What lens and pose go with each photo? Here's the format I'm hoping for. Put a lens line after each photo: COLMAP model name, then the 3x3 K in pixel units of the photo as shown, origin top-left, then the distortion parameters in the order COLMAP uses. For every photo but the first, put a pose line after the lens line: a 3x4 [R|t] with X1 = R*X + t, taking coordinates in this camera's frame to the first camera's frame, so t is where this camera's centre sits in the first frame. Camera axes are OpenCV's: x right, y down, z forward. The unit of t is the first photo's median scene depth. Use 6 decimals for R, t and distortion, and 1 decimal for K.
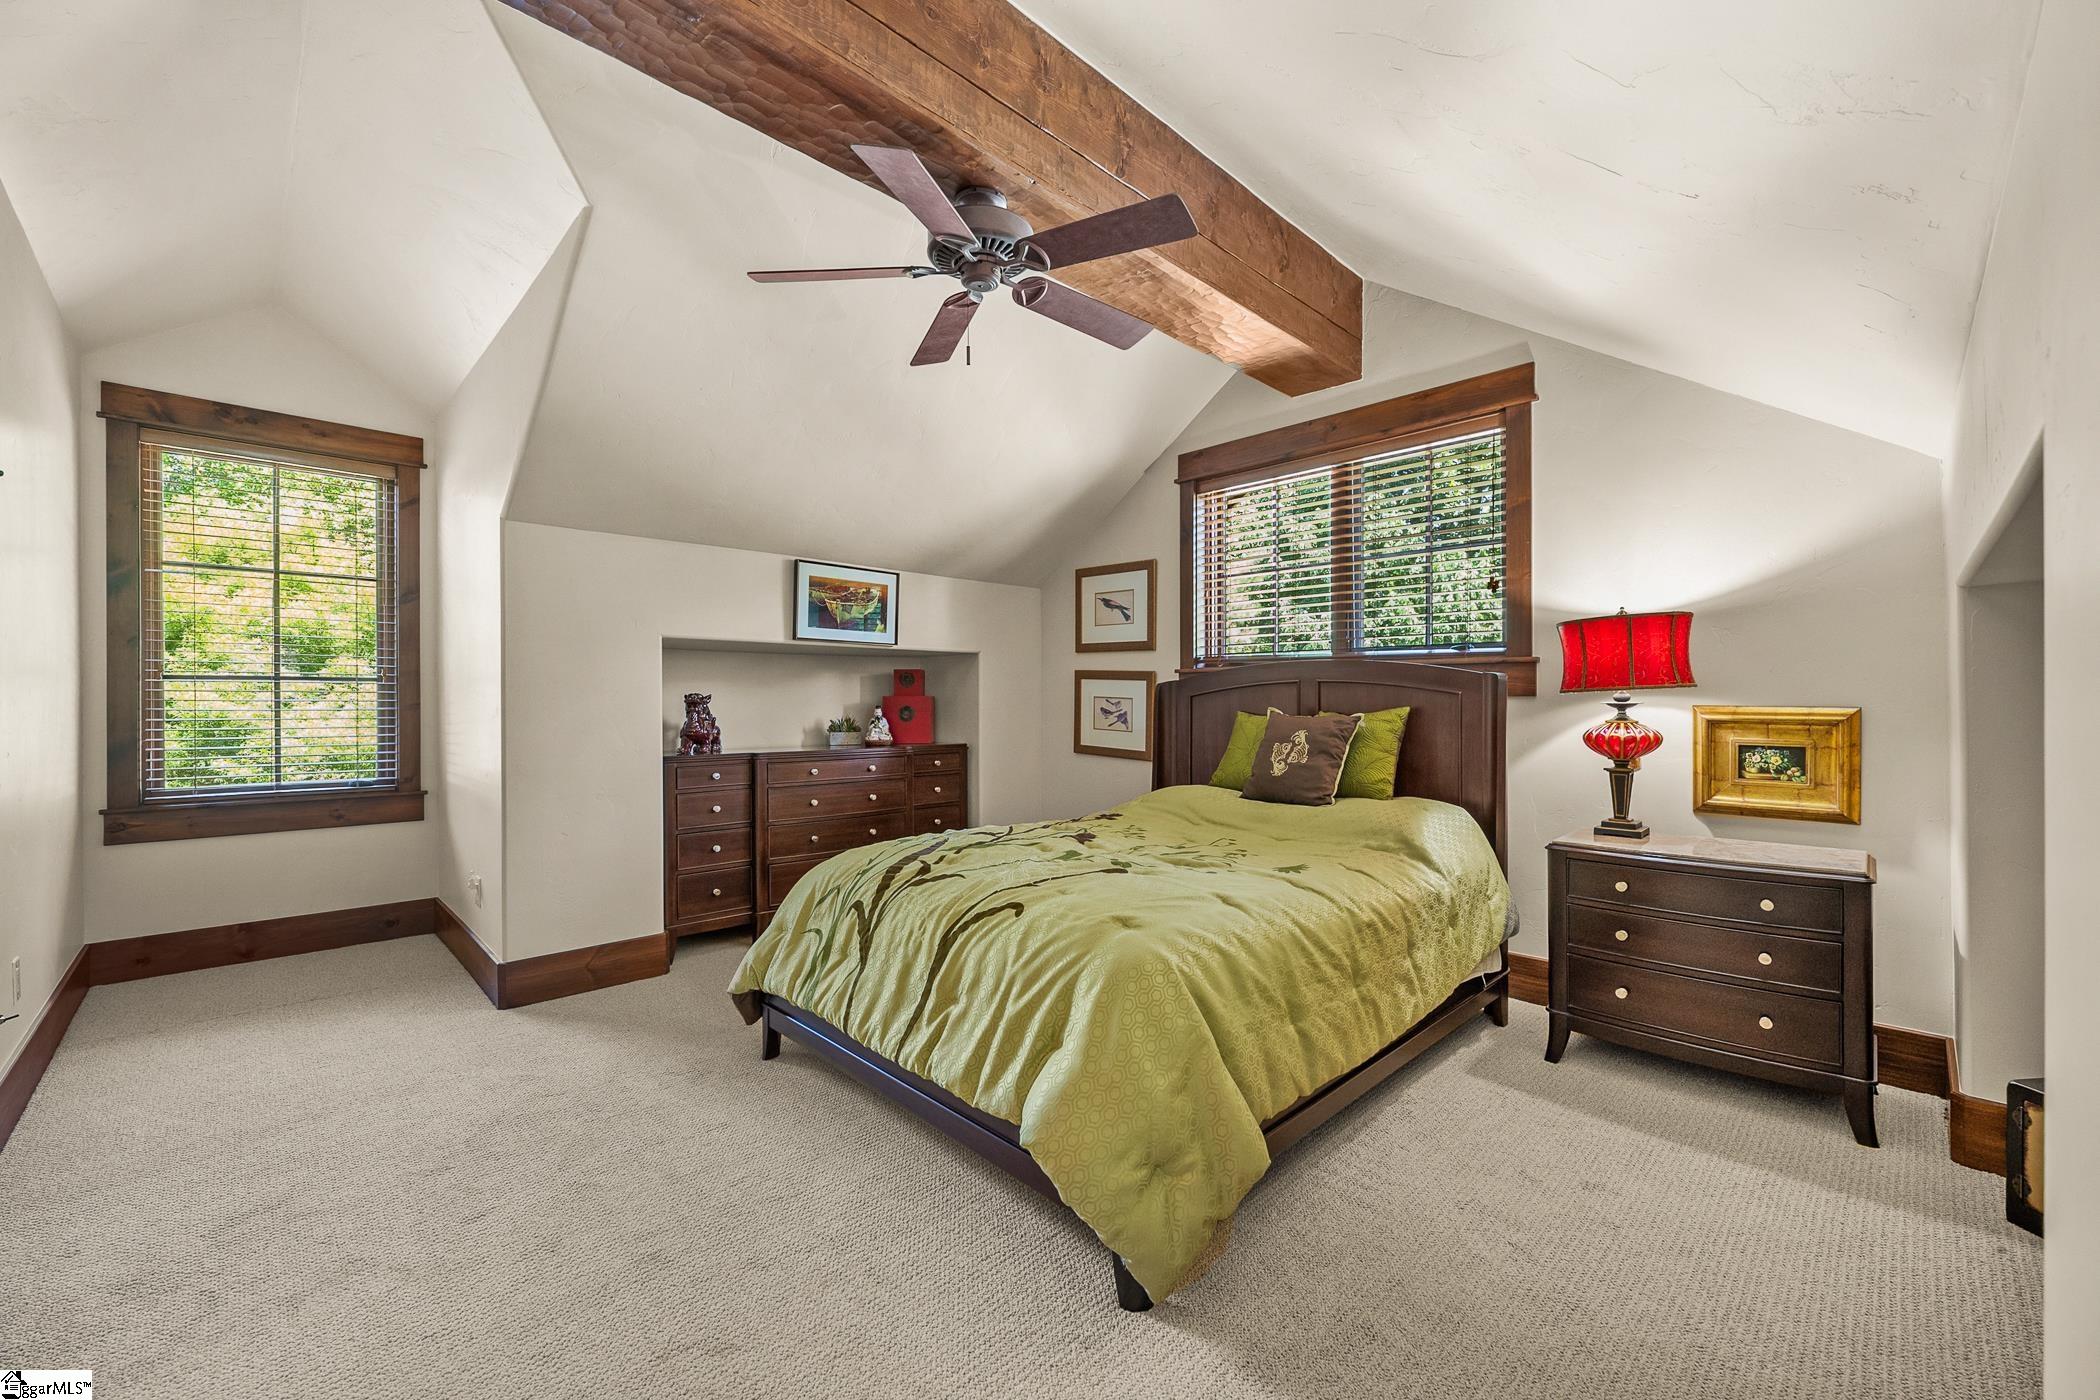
lens RADIAL K [[836.0, 0, 1052.5], [0, 836.0, 698.4], [0, 0, 1]] dist [-0.000102, 0.000057]
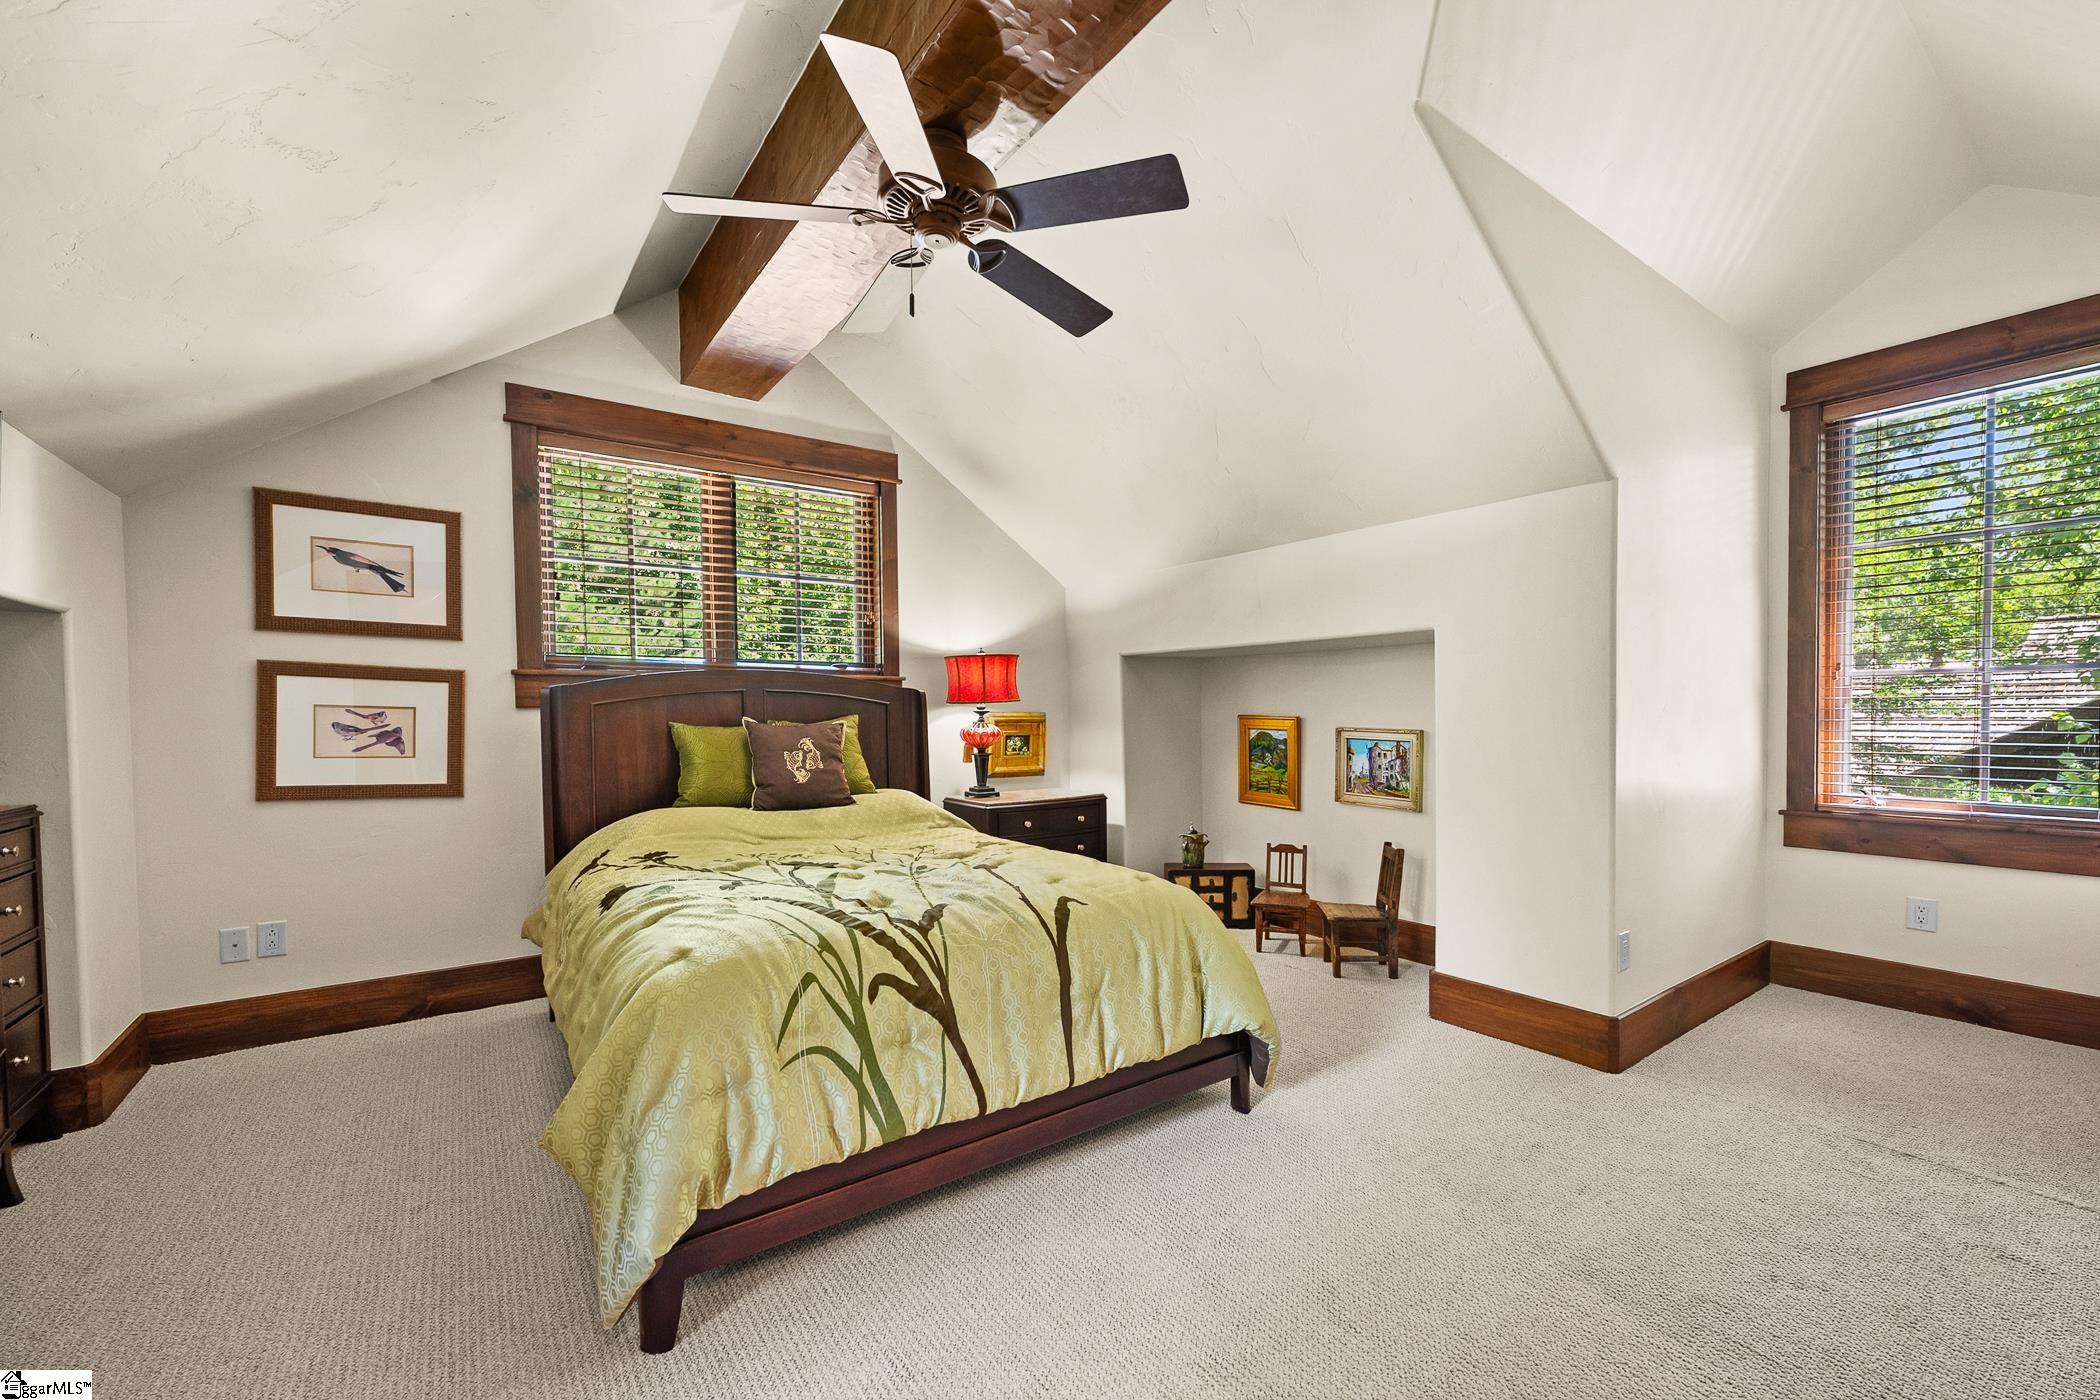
lens RADIAL K [[836.0, 0, 1051.4], [0, 836.0, 711.9], [0, 0, 1]] dist [-0.000102, 0.000057]
pose [[0.150243, -0.003004, 0.988644, -0.572293], [0.002182, 0.999994, 0.002707, 0.002924], [-0.988647, 0.001751, 0.150249, 0.450116]]
